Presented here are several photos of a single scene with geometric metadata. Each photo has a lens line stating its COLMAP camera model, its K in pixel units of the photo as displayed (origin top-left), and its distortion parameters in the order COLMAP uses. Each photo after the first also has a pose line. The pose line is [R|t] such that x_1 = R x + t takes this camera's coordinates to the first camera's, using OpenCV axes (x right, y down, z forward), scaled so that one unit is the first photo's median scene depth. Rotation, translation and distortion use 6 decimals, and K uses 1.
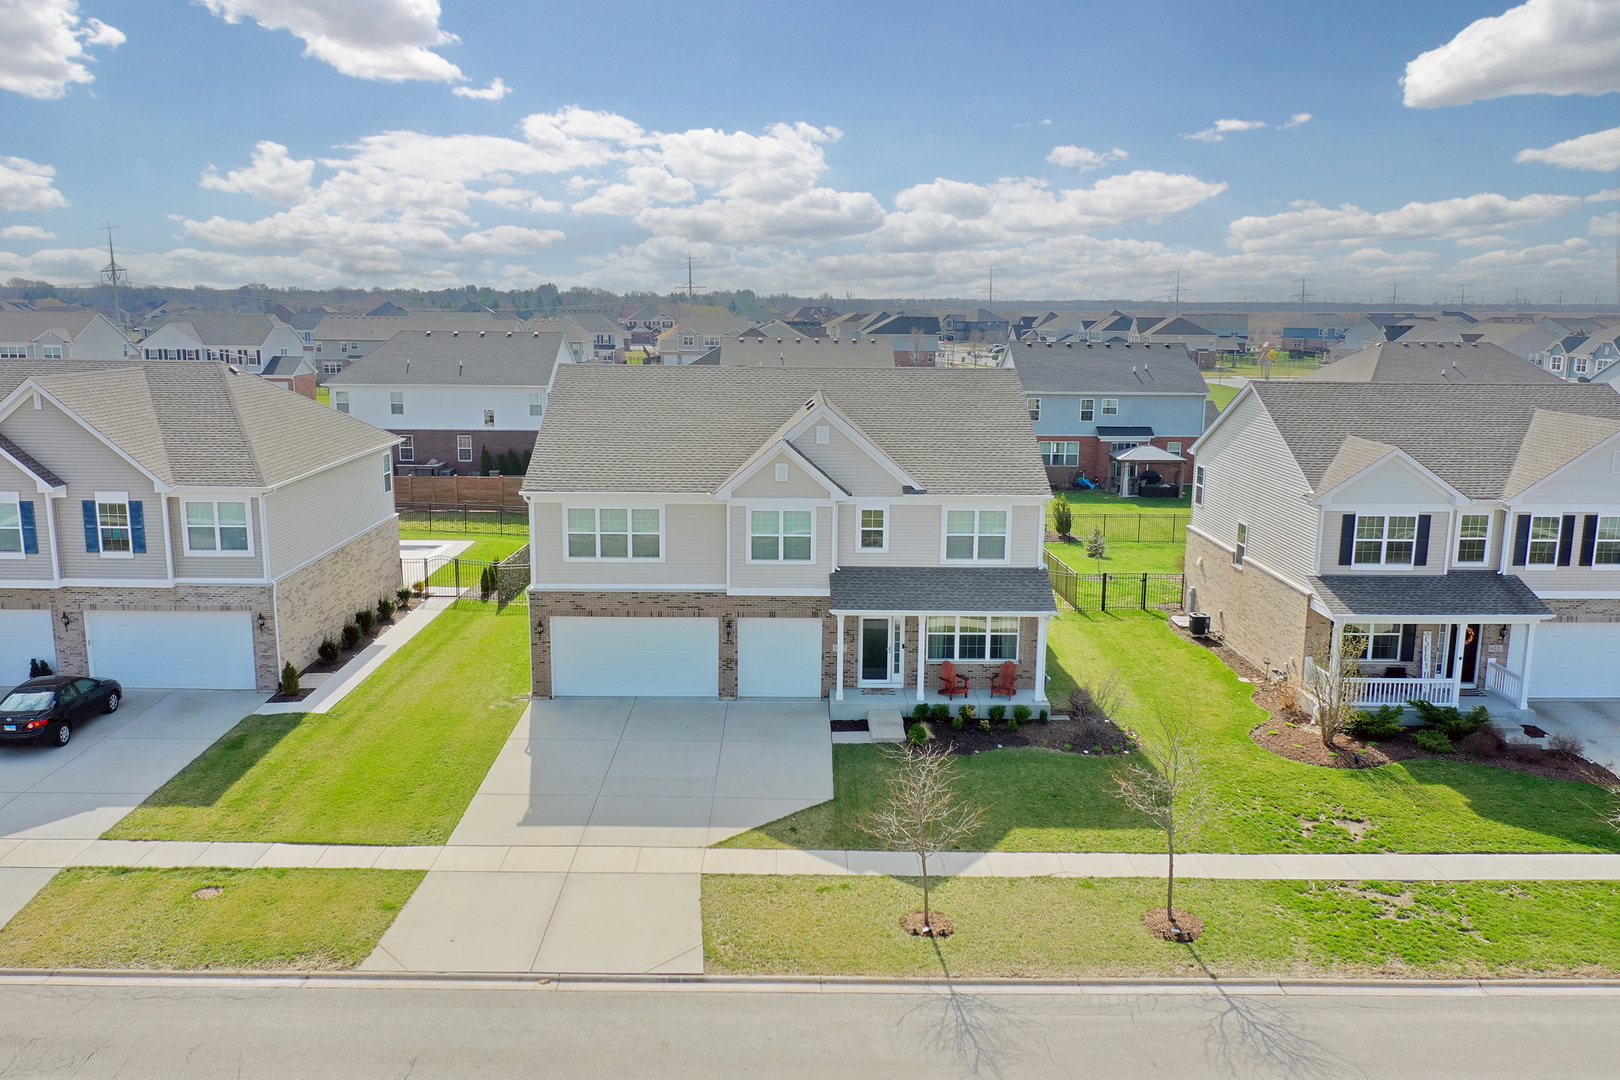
lens RADIAL K [[1277.9, 0, 806.8], [0, 1277.9, 535.5], [0, 0, 1]] dist [0.017531, -0.012471]
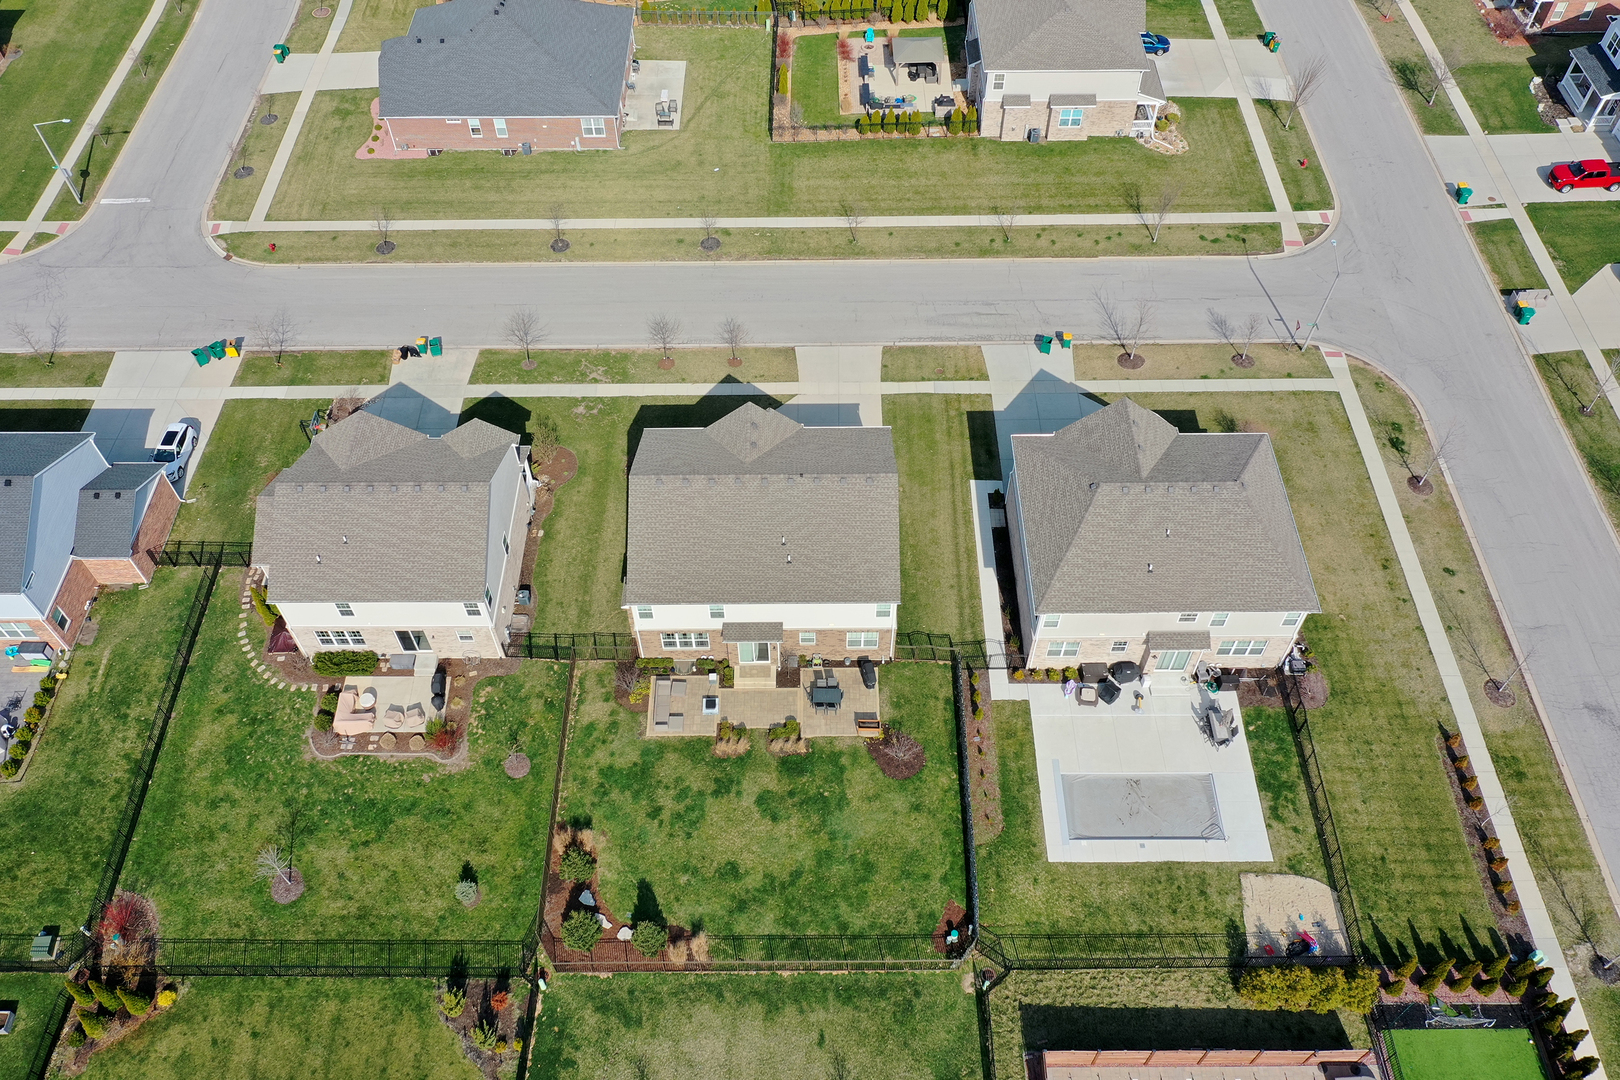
lens RADIAL K [[1277.9, 0, 815.7], [0, 1277.9, 534.0], [0, 0, 1]] dist [0.017531, -0.012471]
pose [[-0.999917, -0.012860, -0.000561, -0.095281], [-0.006410, 0.459673, 0.888065, -1.823682], [-0.011163, 0.887995, -0.459718, 2.099649]]
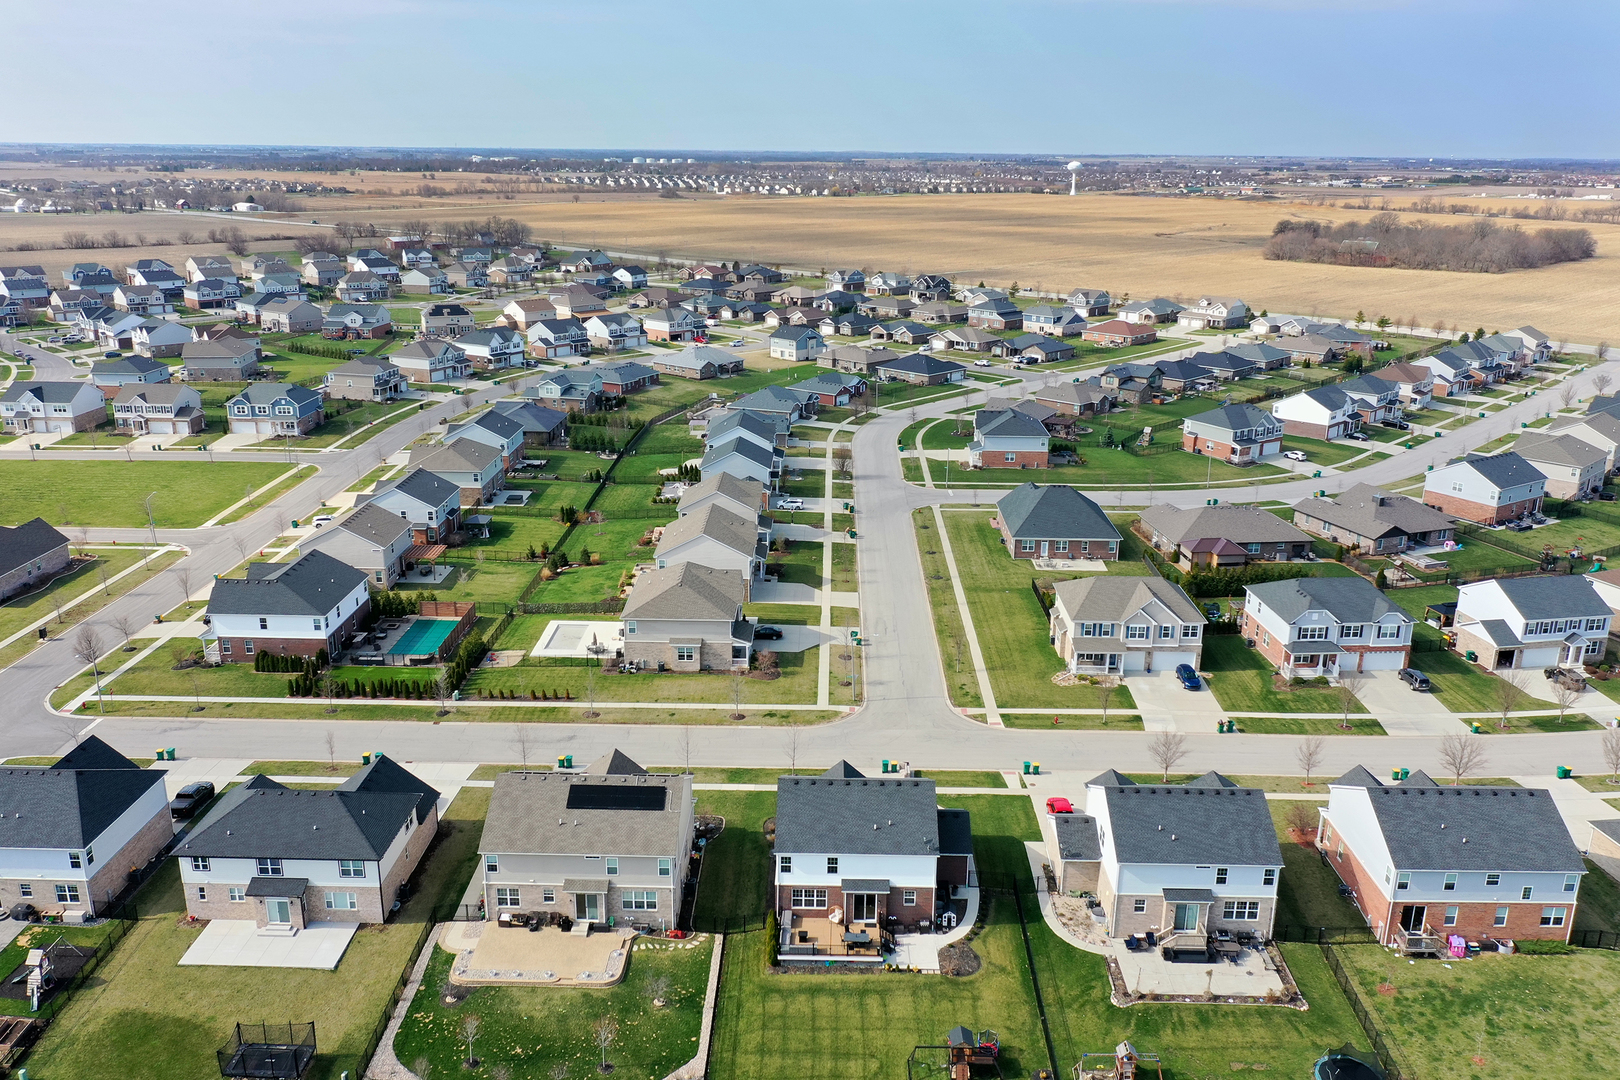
lens RADIAL K [[1277.9, 0, 806.9], [0, 1277.9, 539.2], [0, 0, 1]] dist [0.017531, -0.012471]
pose [[0.035022, -0.305681, 0.951490, -4.508001], [0.183029, 0.937933, 0.294589, -1.401407], [-0.982483, 0.163833, 0.088797, 0.365965]]
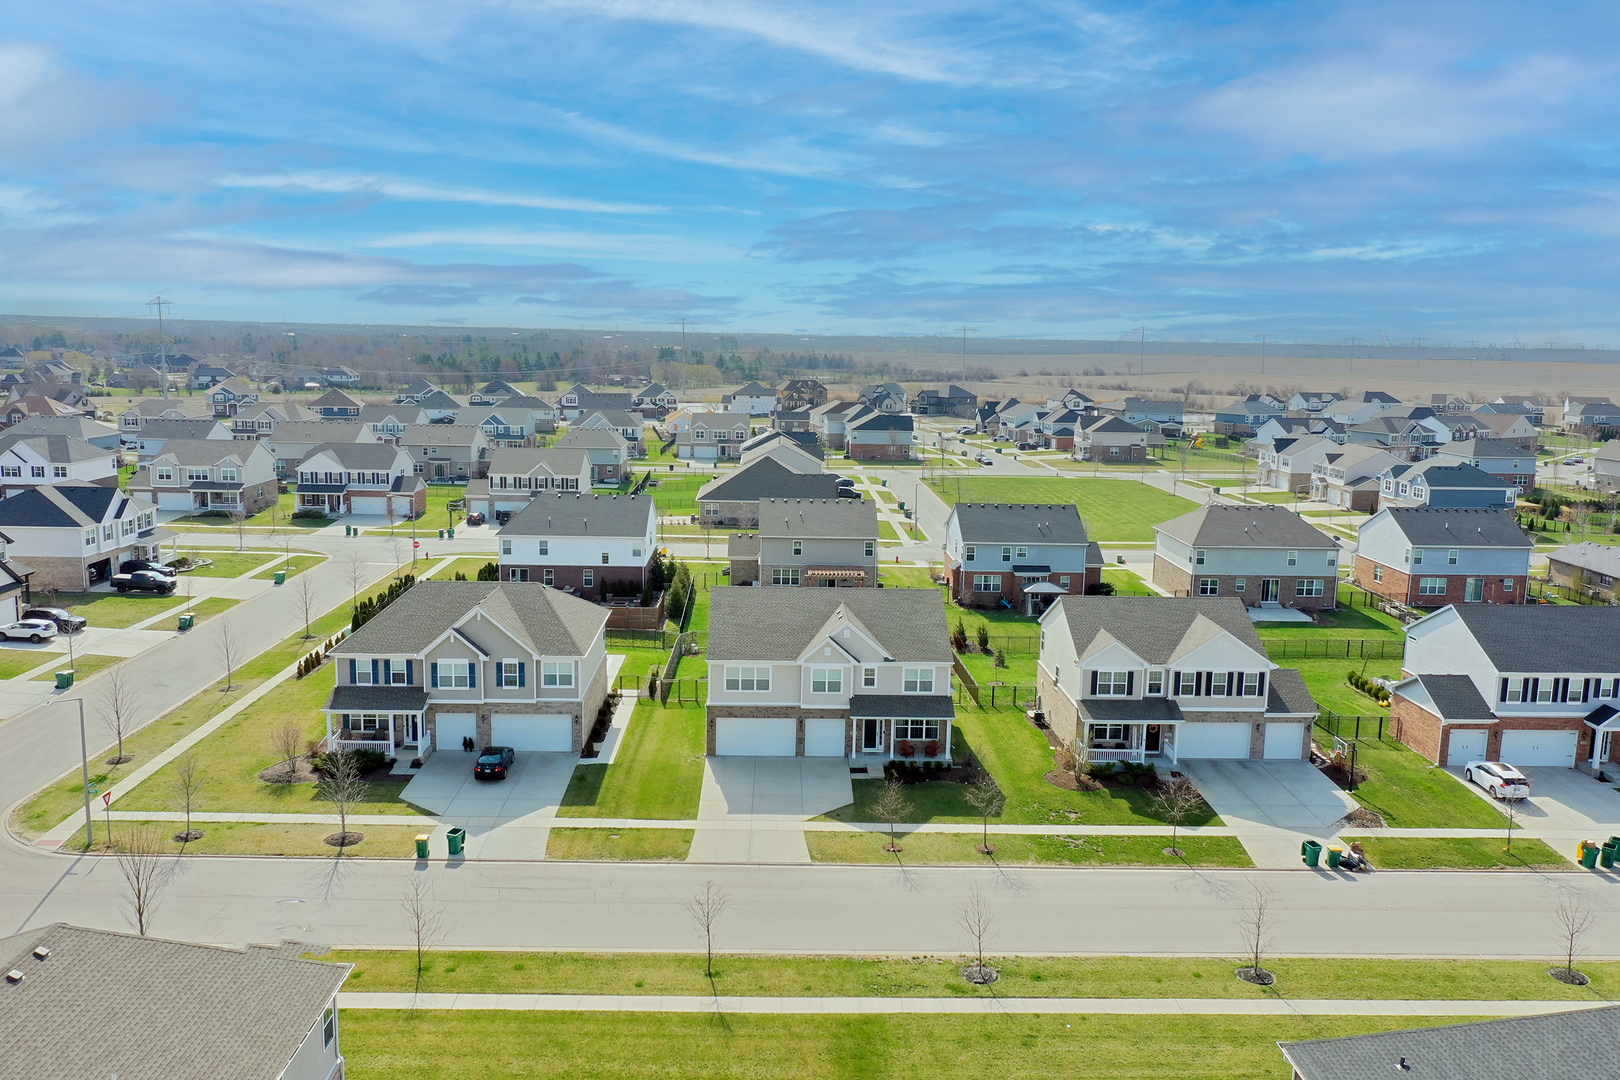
lens RADIAL K [[1277.9, 0, 802.9], [0, 1277.9, 551.5], [0, 0, 1]] dist [0.017531, -0.012471]
pose [[0.999872, 0.006485, 0.014646, -0.090940], [-0.006287, 0.999889, -0.013527, -0.183380], [-0.014733, 0.013434, 0.999801, -1.111455]]
